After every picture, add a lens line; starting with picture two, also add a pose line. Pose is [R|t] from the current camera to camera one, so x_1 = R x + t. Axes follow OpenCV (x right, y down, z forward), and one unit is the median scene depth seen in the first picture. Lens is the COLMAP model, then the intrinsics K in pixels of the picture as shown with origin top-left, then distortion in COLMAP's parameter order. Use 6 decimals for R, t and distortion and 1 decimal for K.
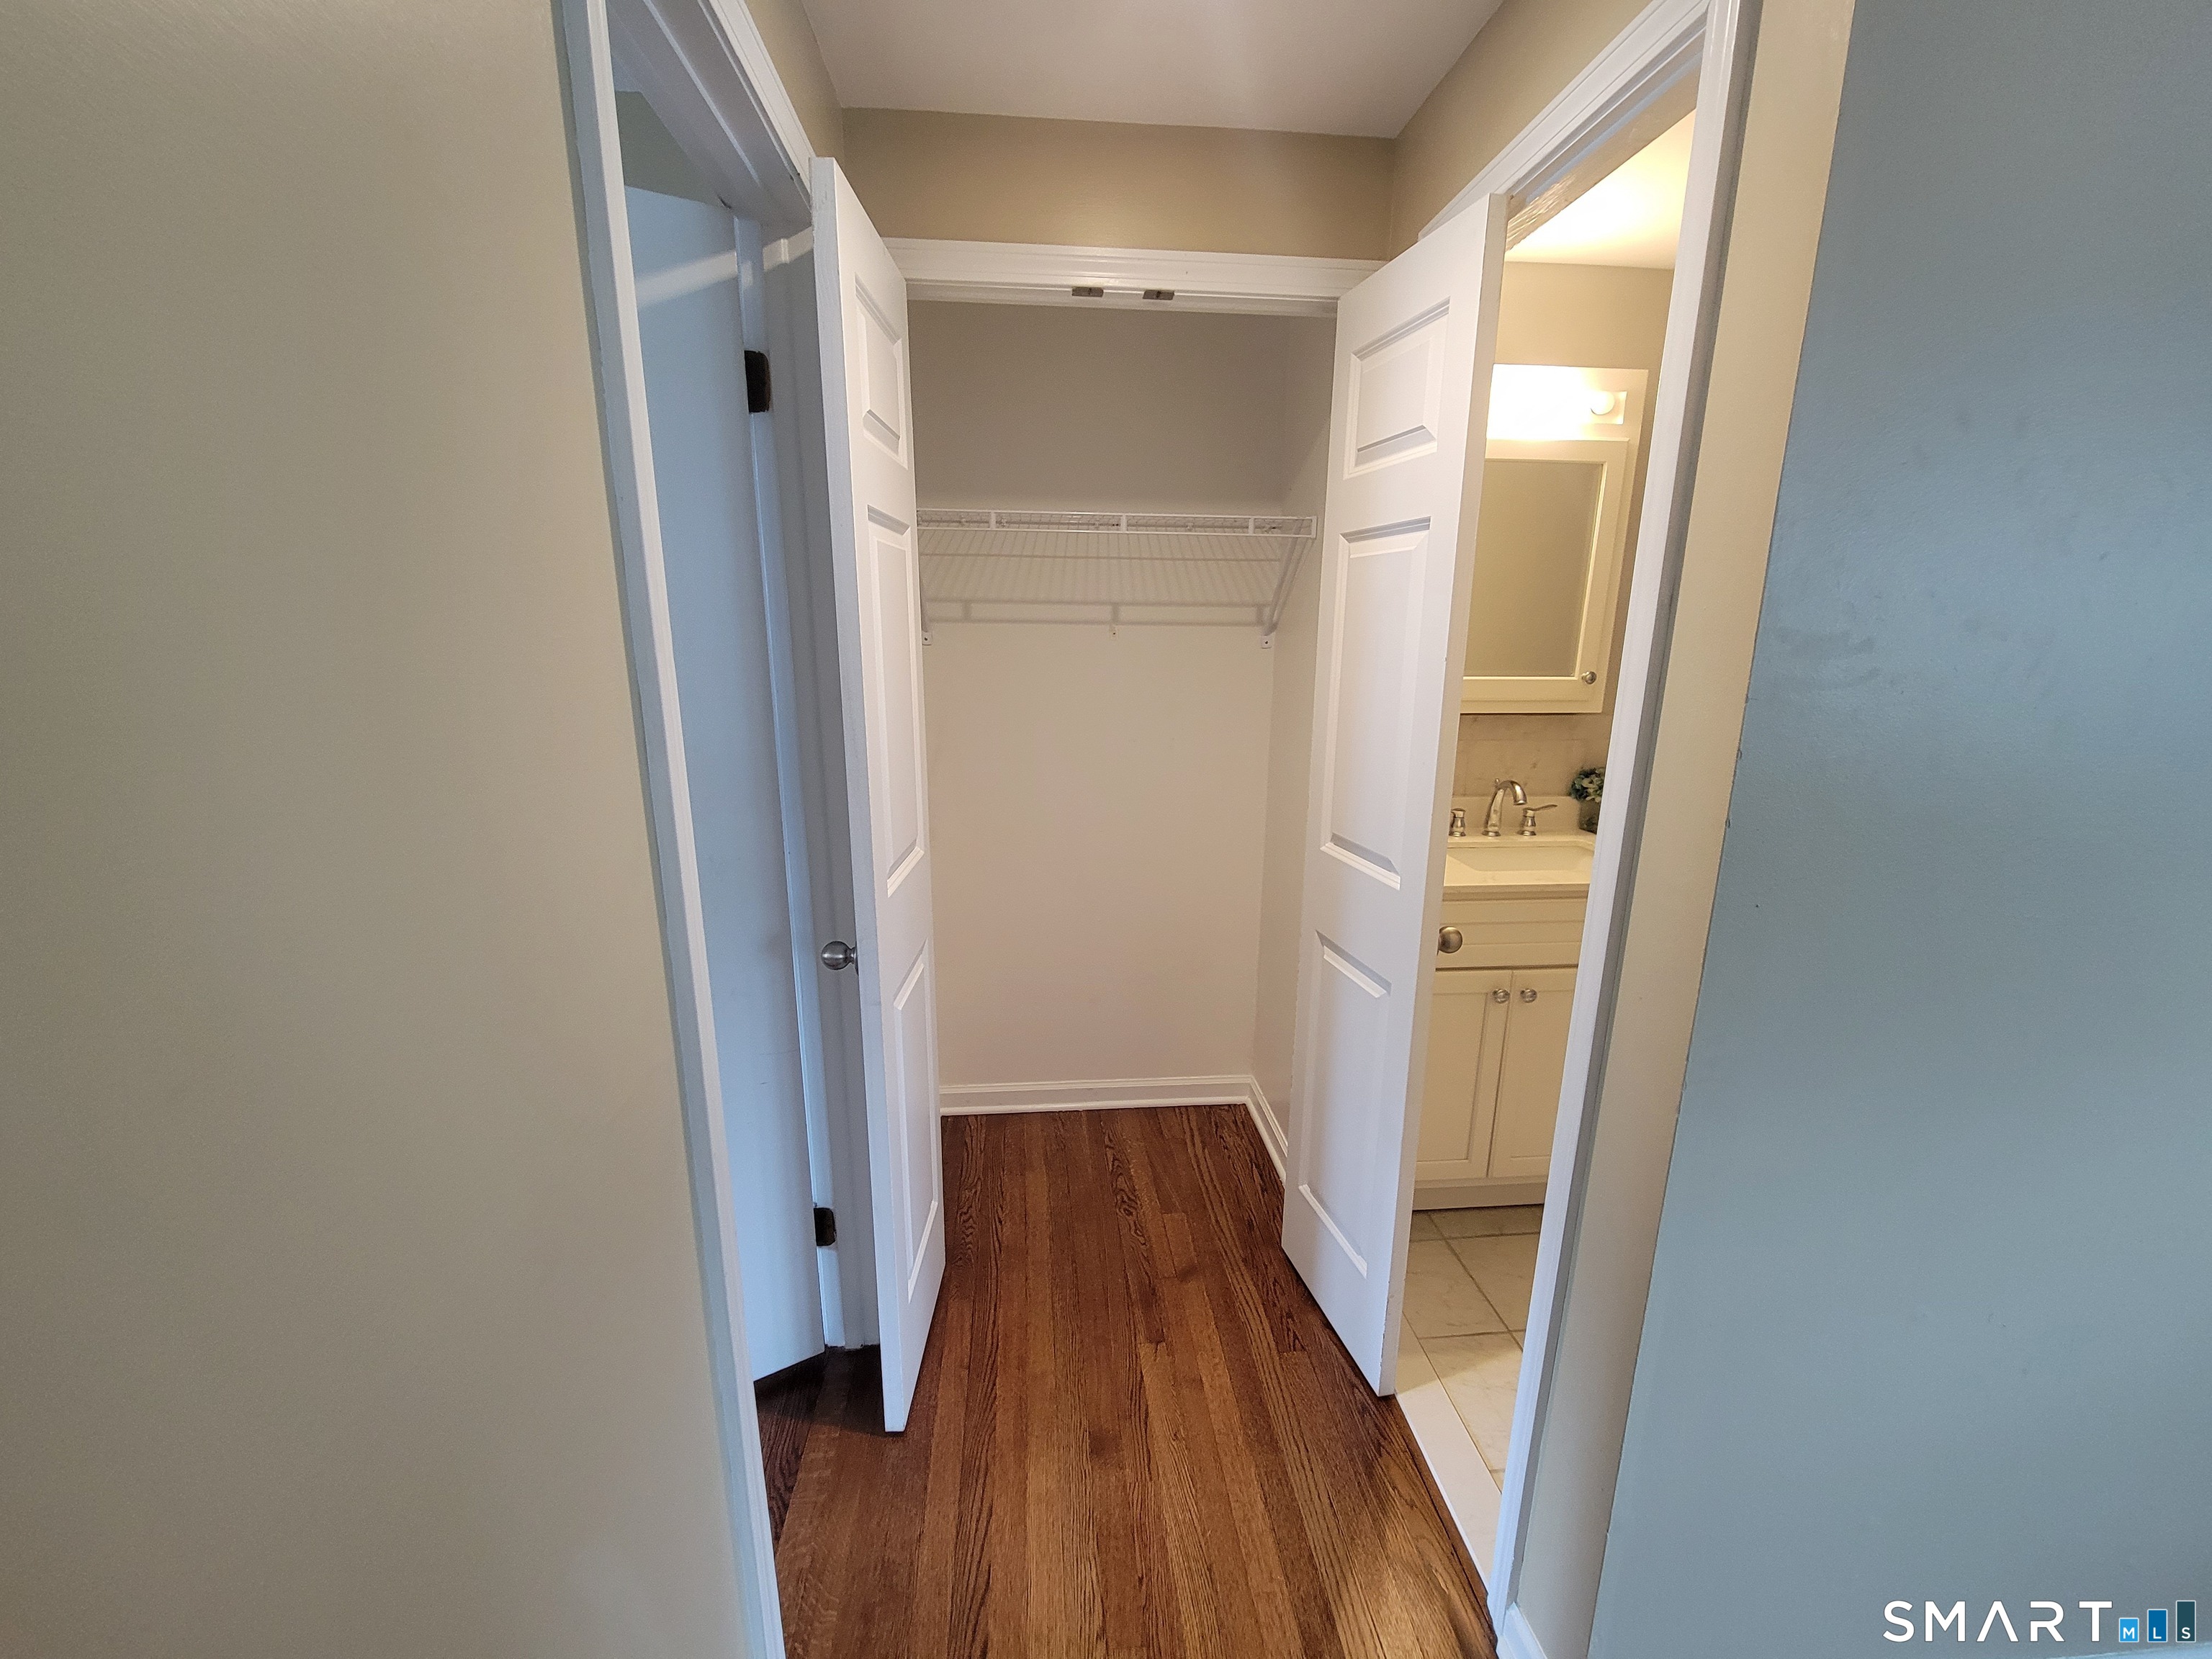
lens RADIAL K [[907.1, 0, 1111.5], [0, 907.1, 838.1], [0, 0, 1]] dist [-0.002665, -0.000344]
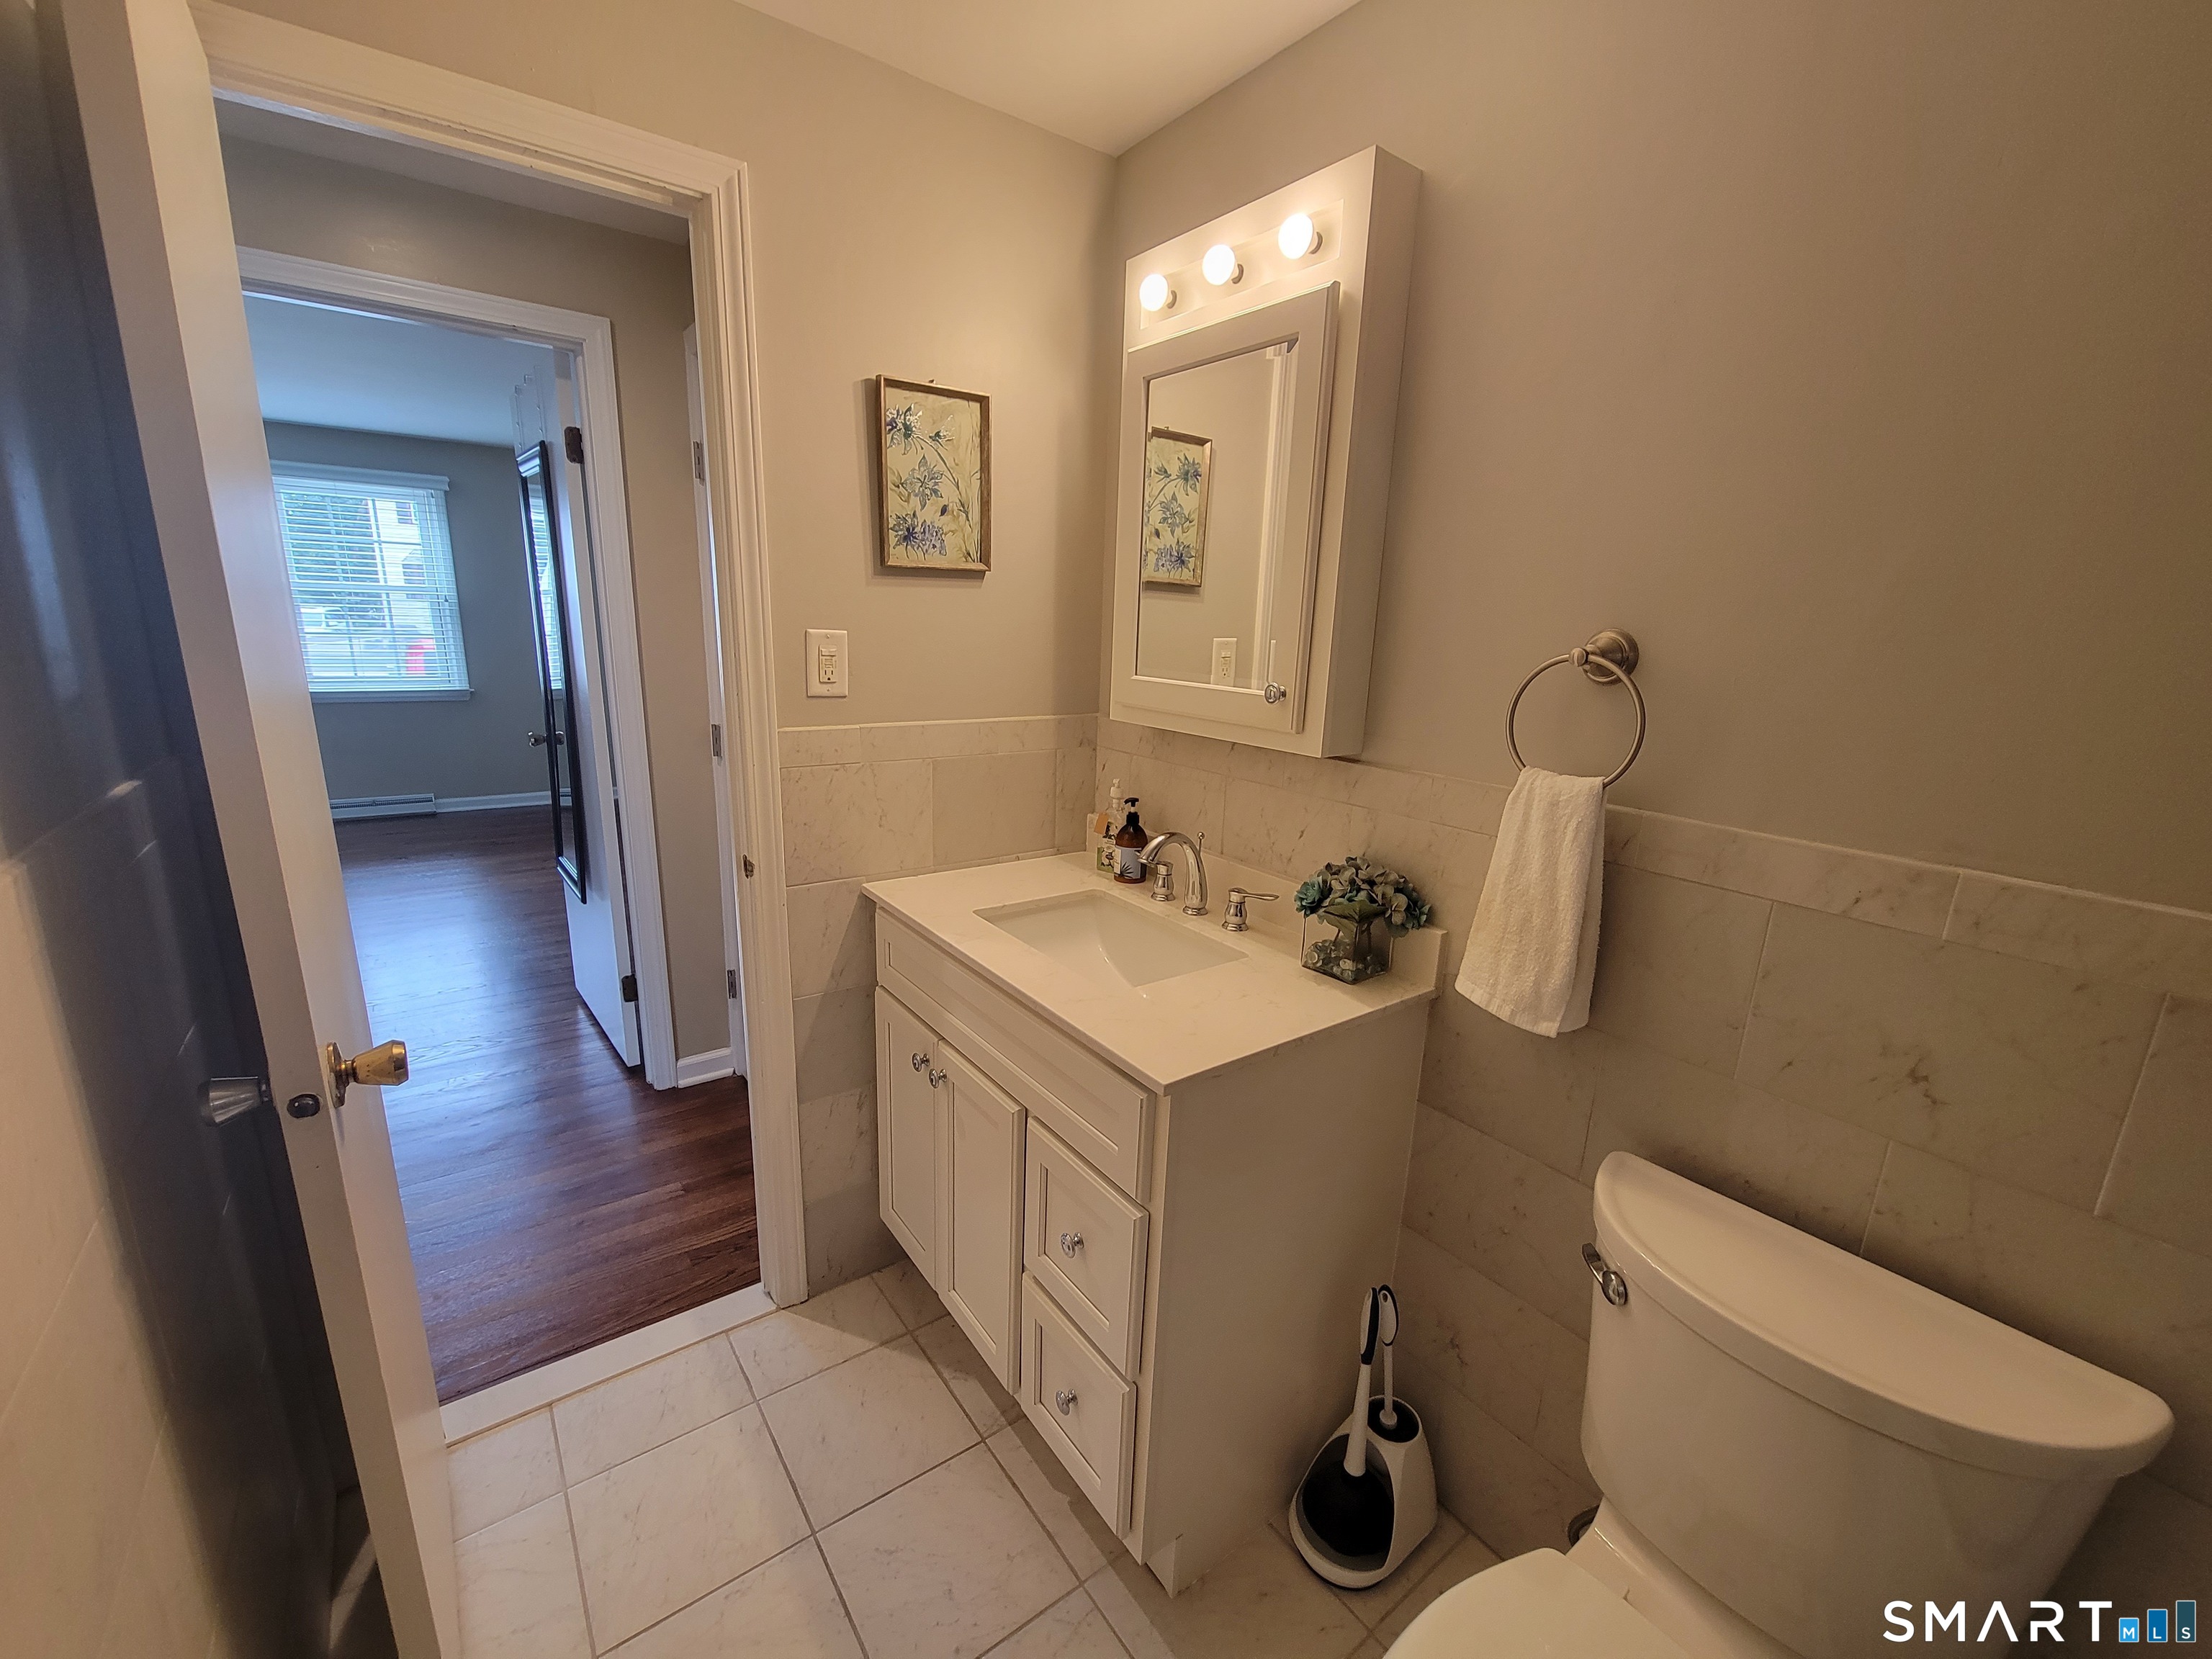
lens RADIAL K [[907.1, 0, 1111.5], [0, 907.1, 838.1], [0, 0, 1]] dist [-0.002665, -0.000344]
pose [[0.532676, 0.211326, -0.819510, 0.942427], [-0.229397, 0.968126, 0.100543, -0.113152], [0.814637, 0.134436, 0.564175, 0.544576]]
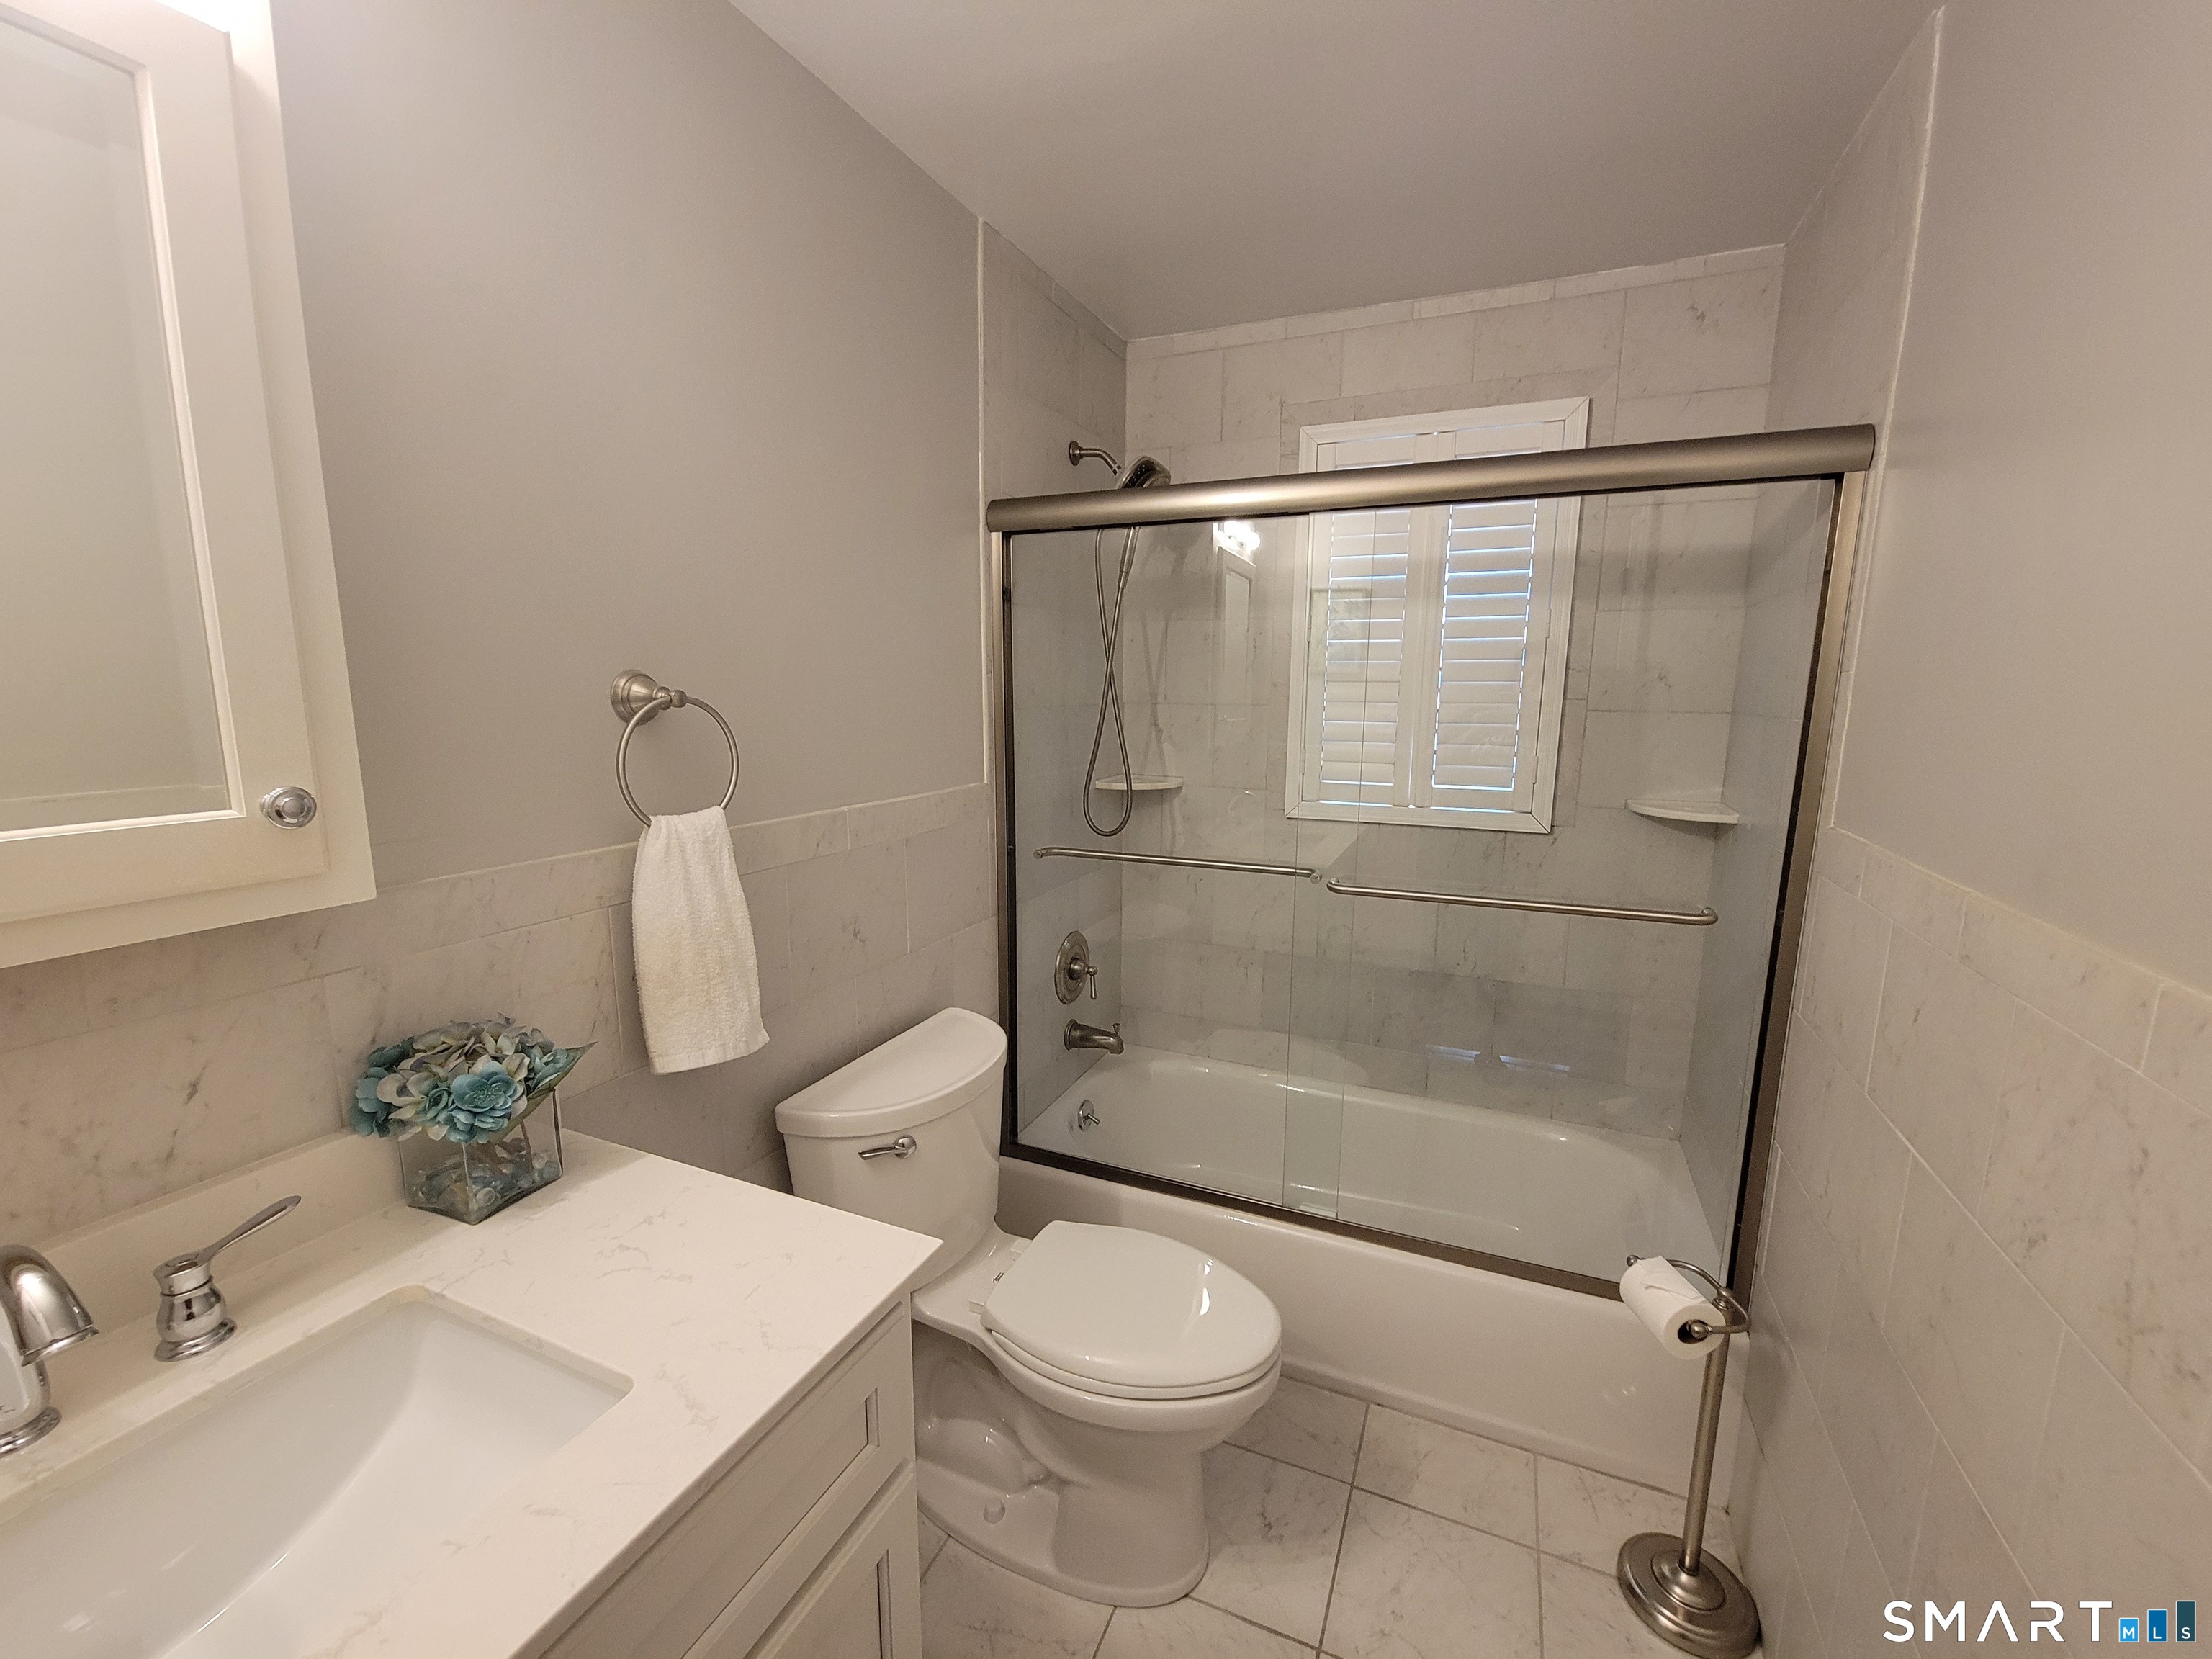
lens RADIAL K [[907.1, 0, 1111.5], [0, 907.1, 838.1], [0, 0, 1]] dist [-0.002665, -0.000344]
pose [[0.470028, -0.148739, 0.870029, 0.366082], [0.205981, 0.976967, 0.055741, -0.119313], [-0.858281, 0.153009, 0.489839, 0.575075]]
